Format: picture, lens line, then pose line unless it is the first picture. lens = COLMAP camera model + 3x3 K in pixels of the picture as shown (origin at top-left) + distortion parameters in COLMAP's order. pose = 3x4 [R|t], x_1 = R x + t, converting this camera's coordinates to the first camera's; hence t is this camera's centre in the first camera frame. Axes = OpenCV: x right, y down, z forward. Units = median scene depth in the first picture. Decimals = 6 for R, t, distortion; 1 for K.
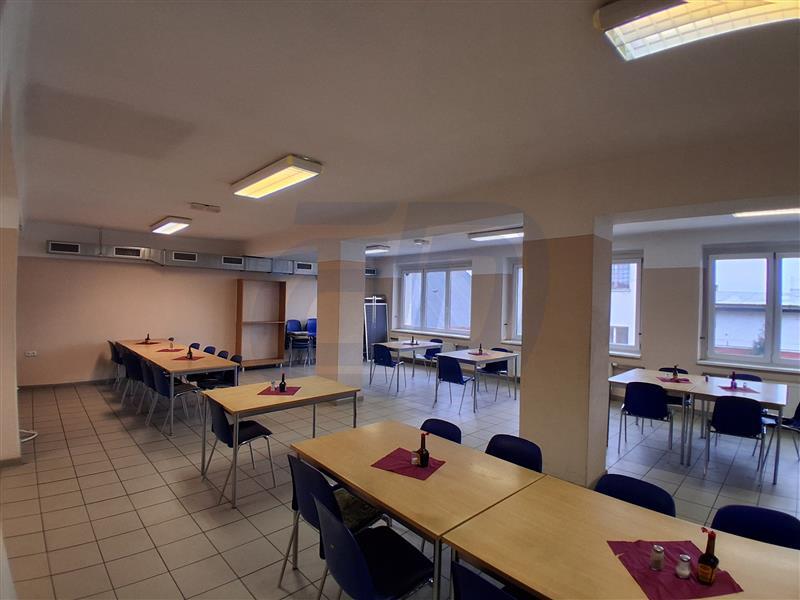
lens RADIAL K [[403.0, 0, 400.0], [0, 403.0, 300.0], [0, 0, 1]] dist [-0.000390, -0.044277]
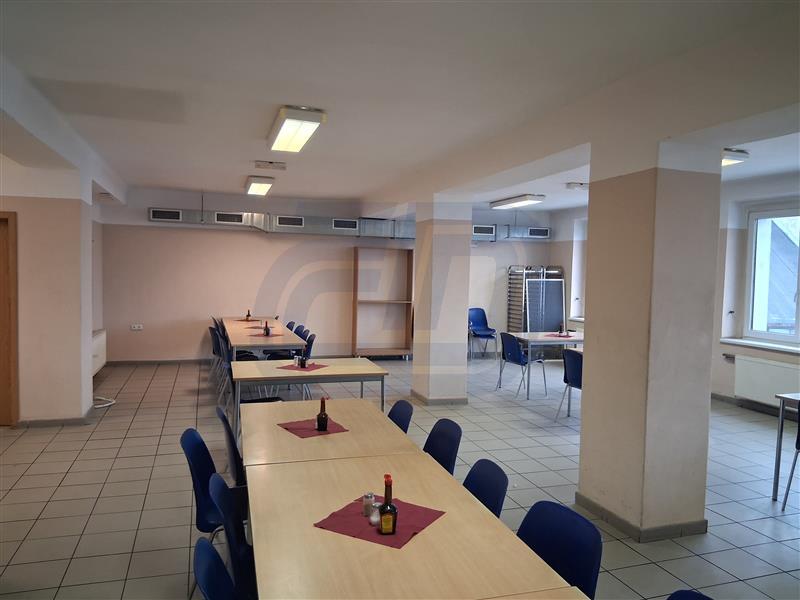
lens RADIAL K [[610.6, 0, 405.7], [0, 610.6, 303.8], [0, 0, 1]] dist [0.100354, -0.155029]
pose [[0.900317, 0.021862, -0.434684, 0.270402], [-0.004332, 0.999138, 0.041279, 0.013146], [0.435212, -0.035282, 0.899636, -0.074222]]
